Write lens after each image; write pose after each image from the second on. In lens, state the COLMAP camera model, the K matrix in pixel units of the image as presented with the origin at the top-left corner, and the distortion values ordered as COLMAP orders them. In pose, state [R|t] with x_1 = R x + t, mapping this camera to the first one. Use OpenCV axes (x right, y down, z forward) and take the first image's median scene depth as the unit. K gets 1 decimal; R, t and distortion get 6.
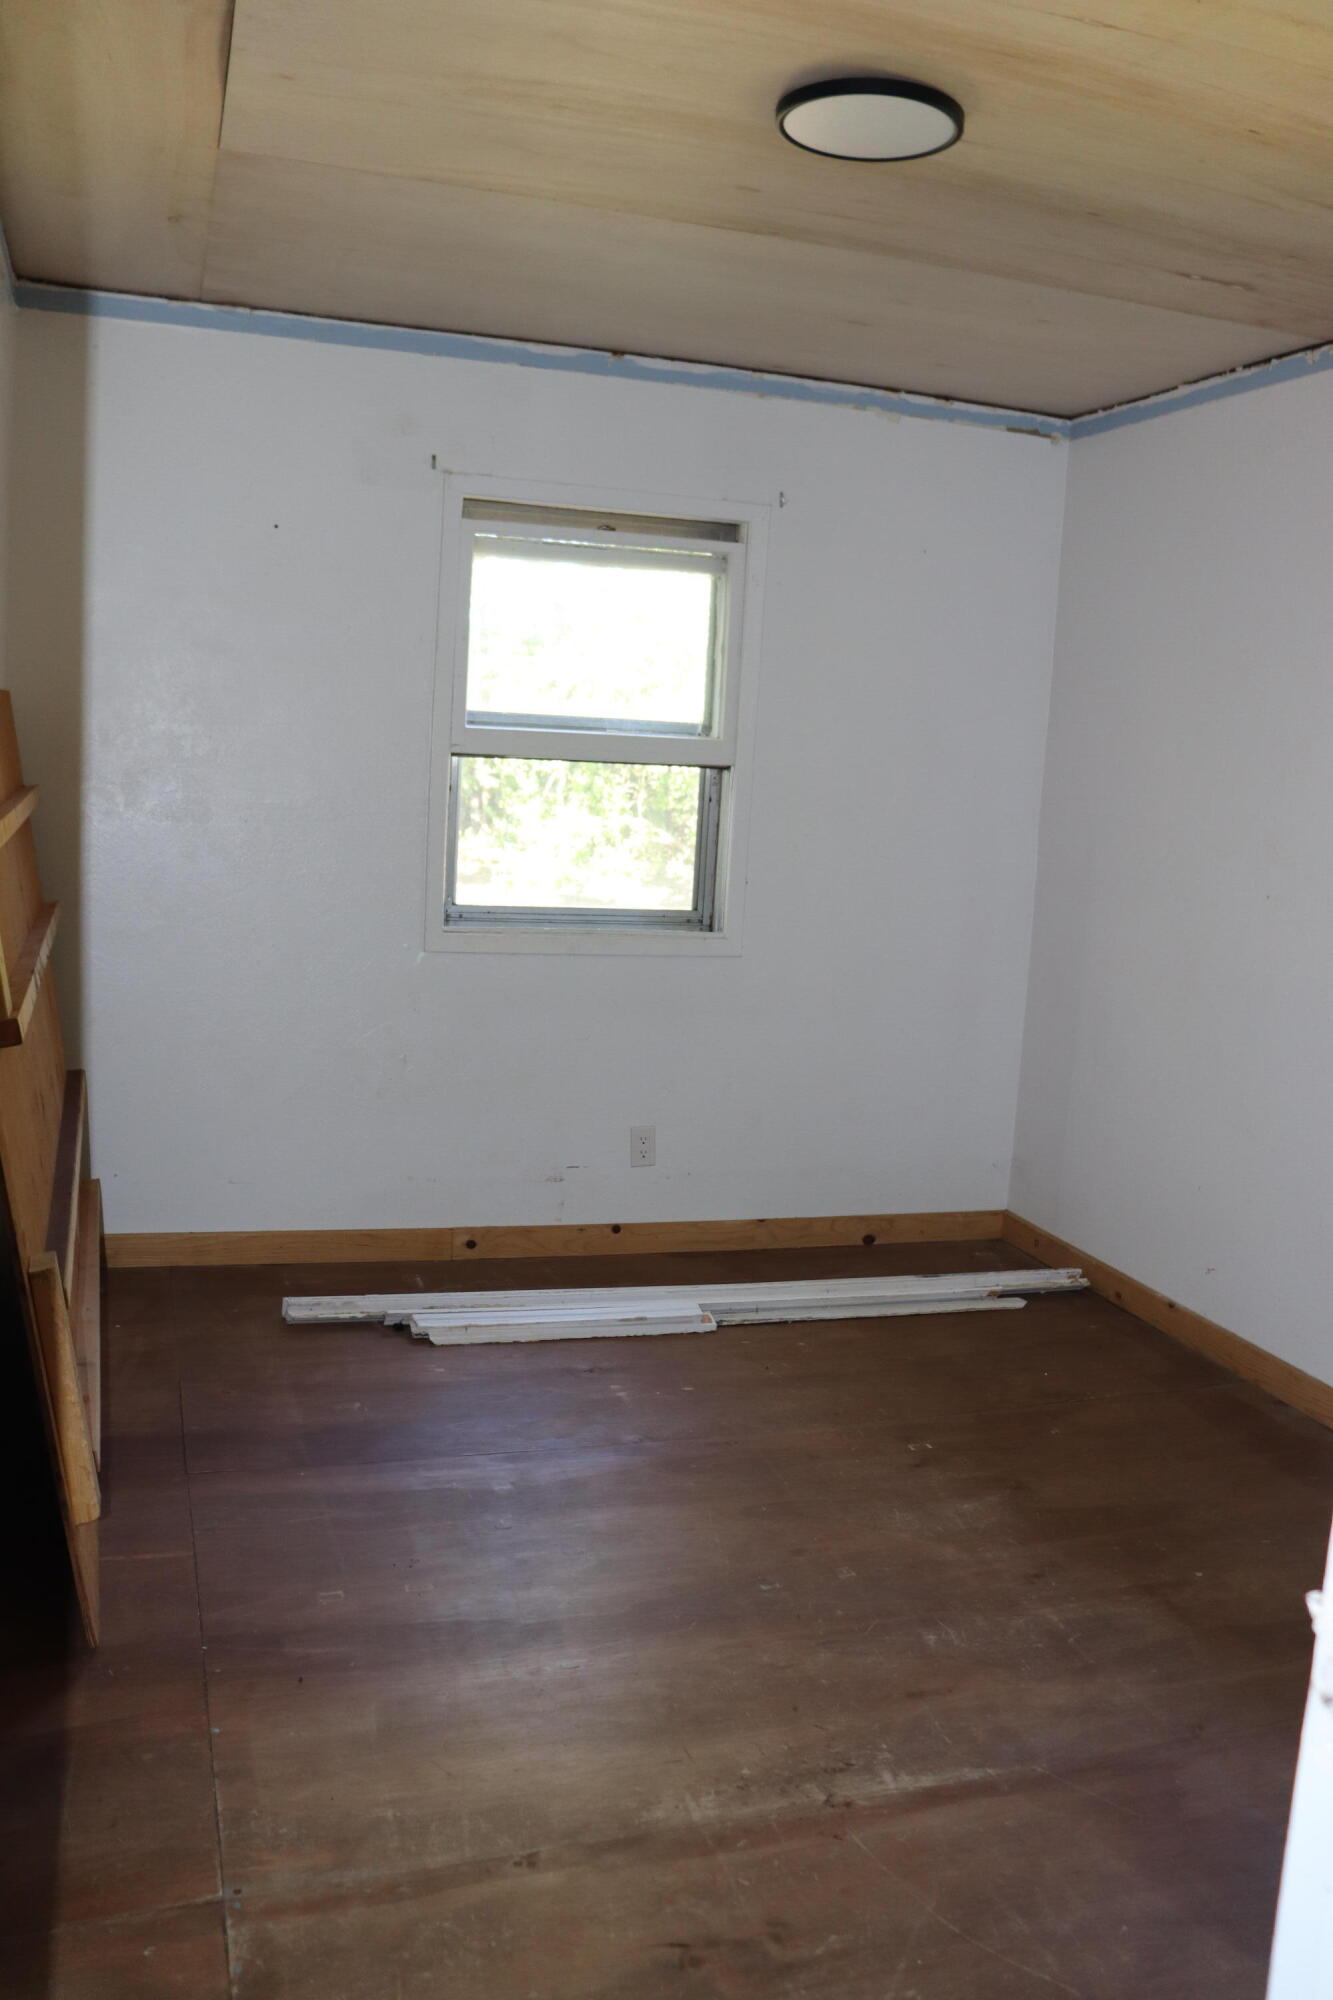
lens RADIAL K [[1670.9, 0, 675.3], [0, 1670.9, 1000.9], [0, 0, 1]] dist [-0.172379, 0.170708]
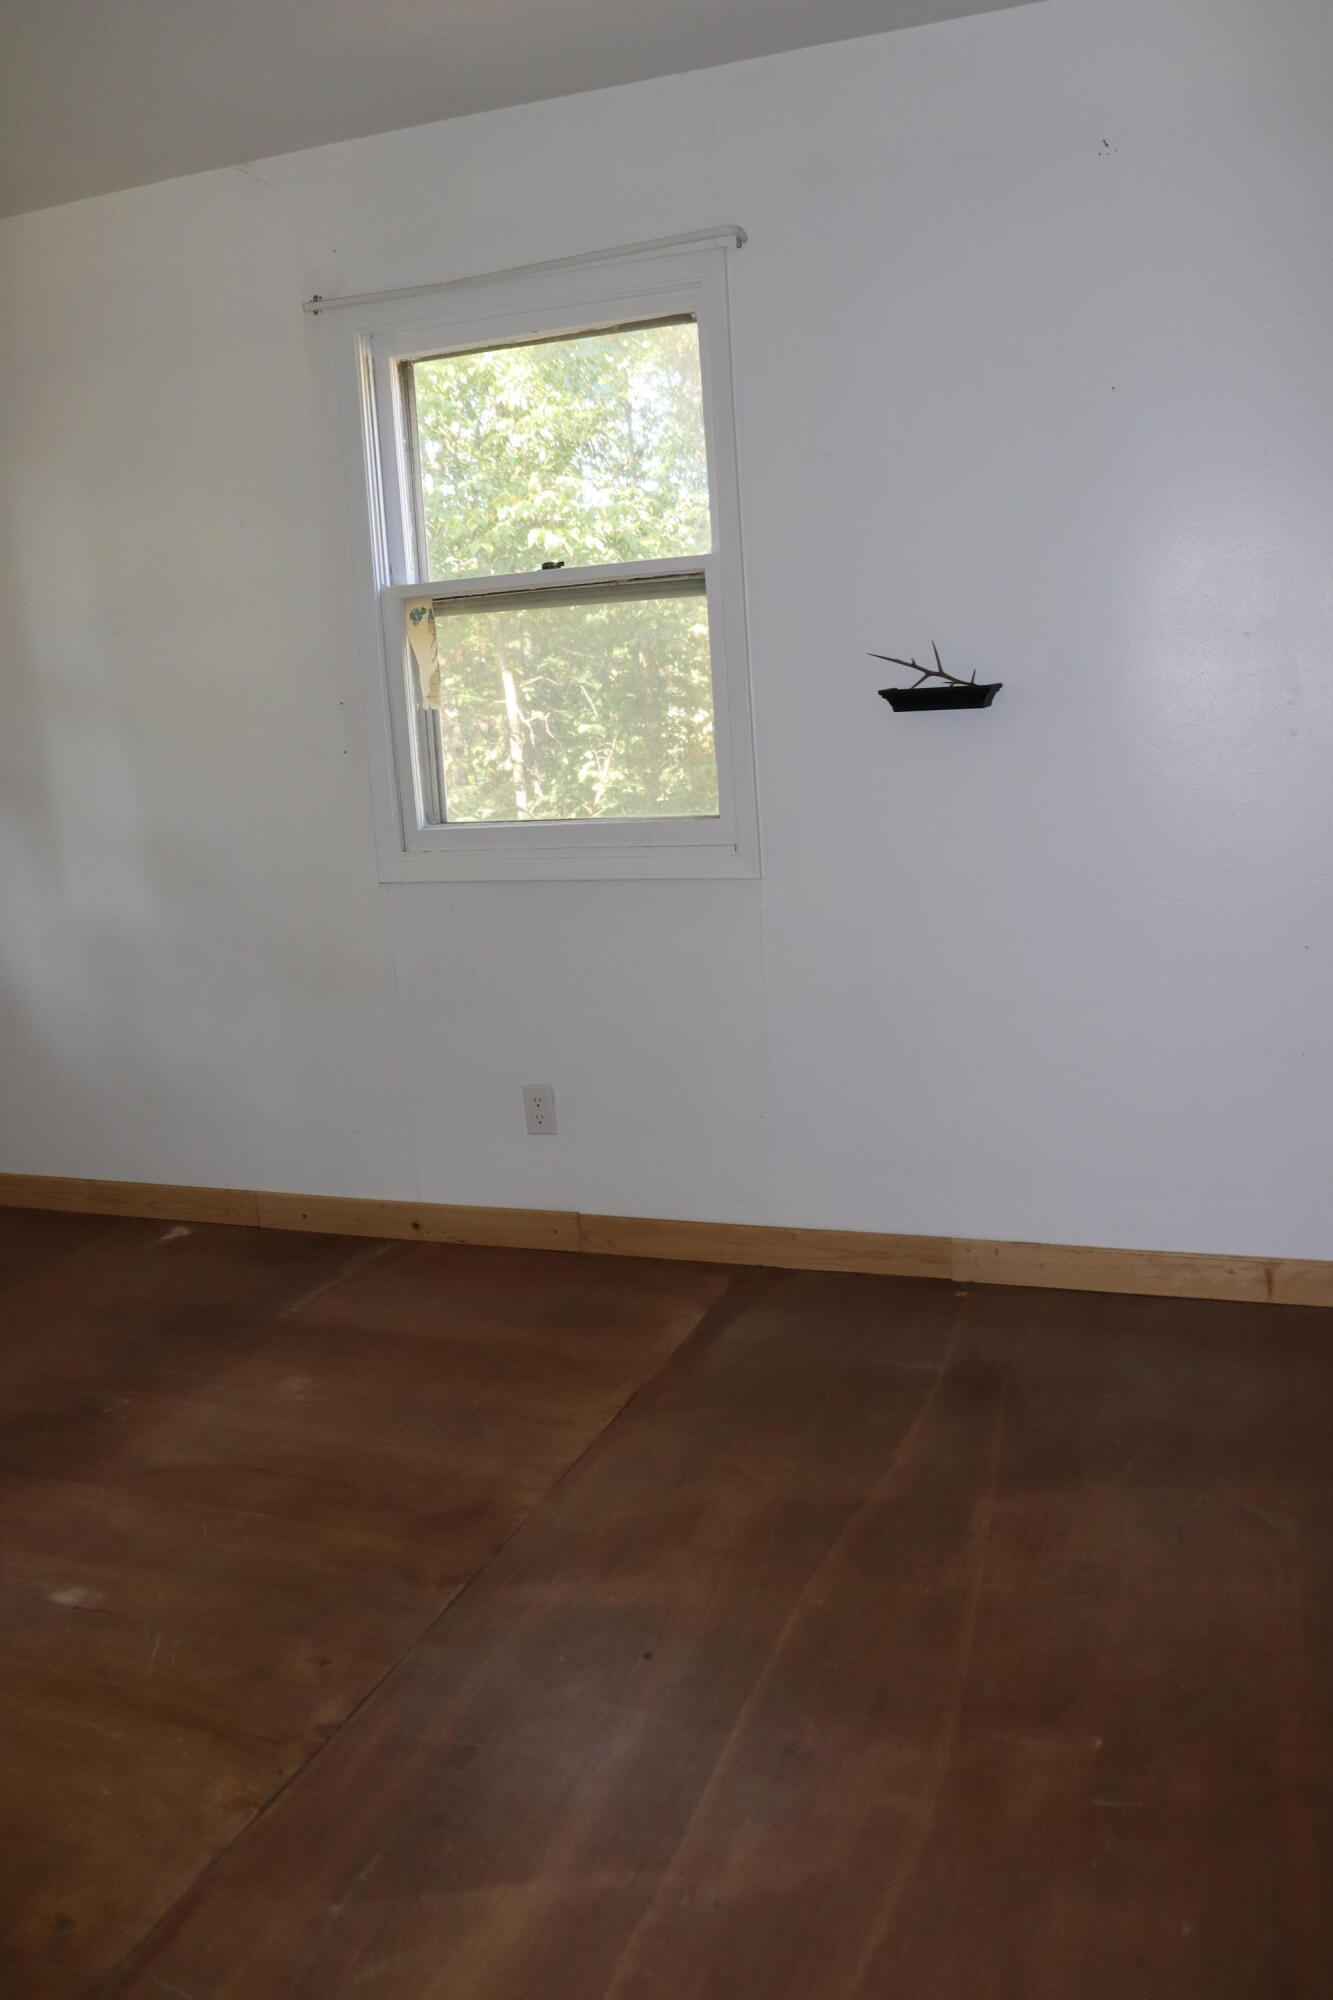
lens RADIAL K [[1670.9, 0, 675.3], [0, 1670.9, 1000.9], [0, 0, 1]] dist [-0.172379, 0.170708]
pose [[0.774638, -0.002287, -0.632400, 0.475102], [-0.006613, 0.999910, -0.011715, 0.045675], [0.632370, 0.013257, 0.774553, 0.448640]]
